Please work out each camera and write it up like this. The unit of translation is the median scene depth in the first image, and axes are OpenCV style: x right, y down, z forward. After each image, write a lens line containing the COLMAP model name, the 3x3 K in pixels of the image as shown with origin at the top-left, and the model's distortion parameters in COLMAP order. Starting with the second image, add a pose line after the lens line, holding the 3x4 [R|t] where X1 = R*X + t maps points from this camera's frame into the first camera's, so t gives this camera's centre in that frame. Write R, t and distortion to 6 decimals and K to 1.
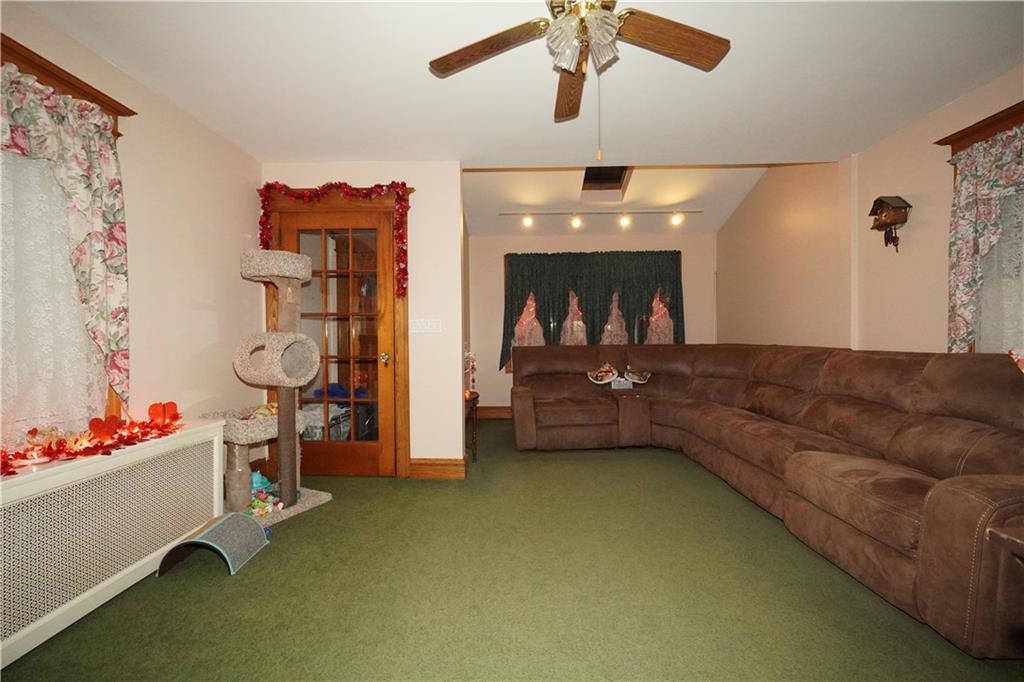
lens RADIAL K [[433.2, 0, 512.0], [0, 433.2, 341.0], [0, 0, 1]] dist [0.000071, 0.000000]
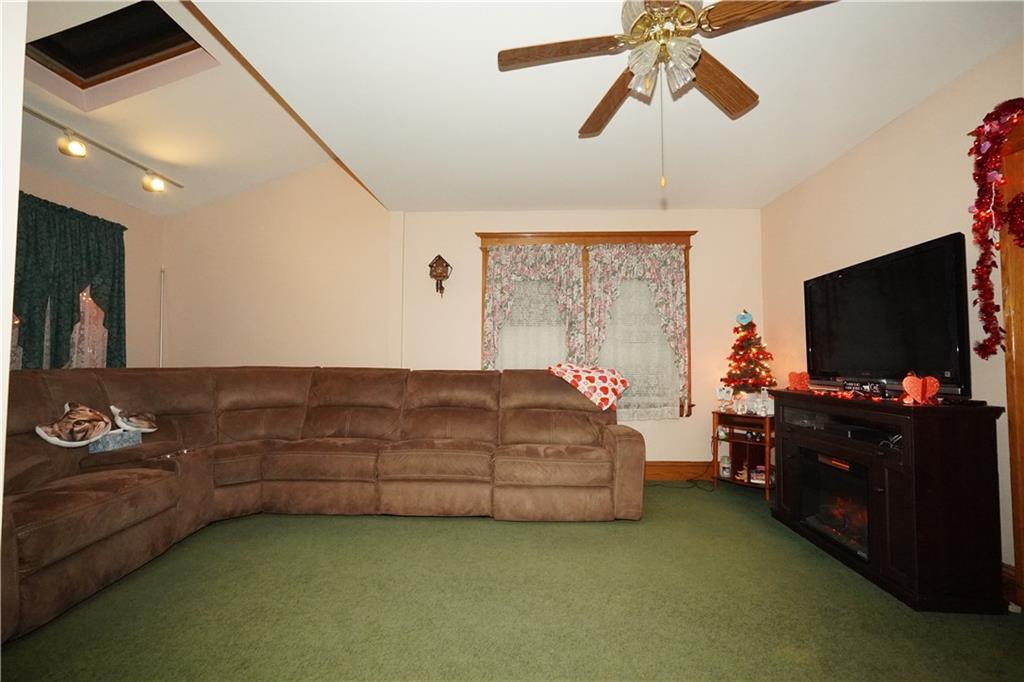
lens RADIAL K [[433.2, 0, 512.0], [0, 433.2, 341.0], [0, 0, 1]] dist [0.000071, 0.000000]
pose [[0.025990, 0.048362, 0.998492, -0.413527], [0.000113, 0.998829, -0.048381, -0.001757], [-0.999662, 0.001370, 0.025954, 0.648832]]
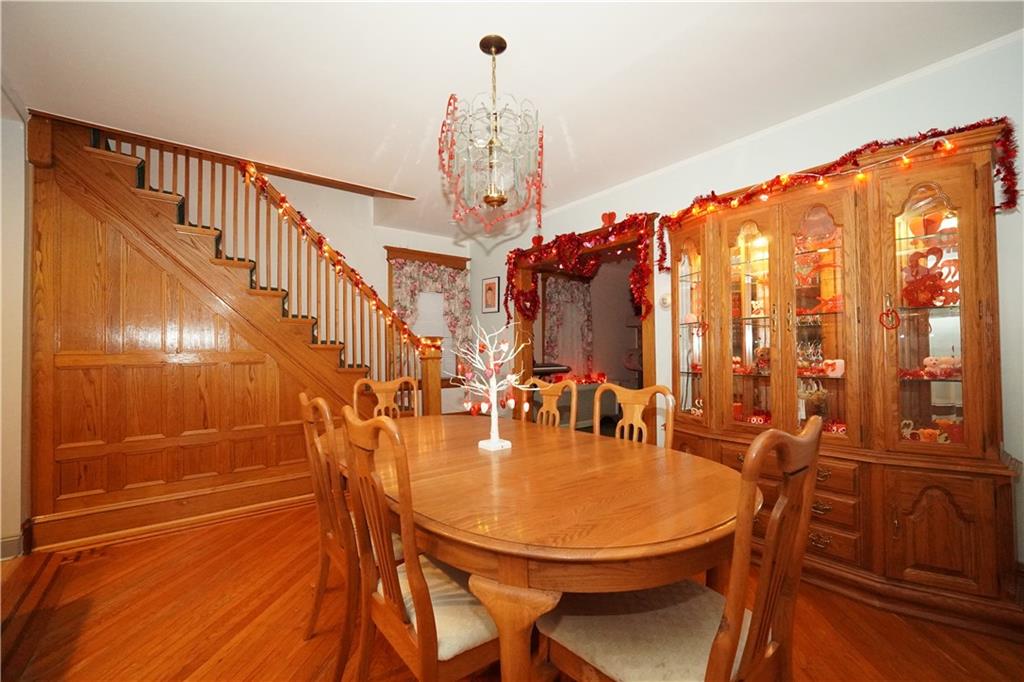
lens RADIAL K [[433.2, 0, 512.0], [0, 433.2, 341.0], [0, 0, 1]] dist [0.000071, 0.000000]
pose [[0.633487, -0.013529, -0.773635, 1.049727], [-0.001417, 0.999825, -0.018644, -0.017717], [0.773752, 0.012907, 0.633357, -1.290770]]
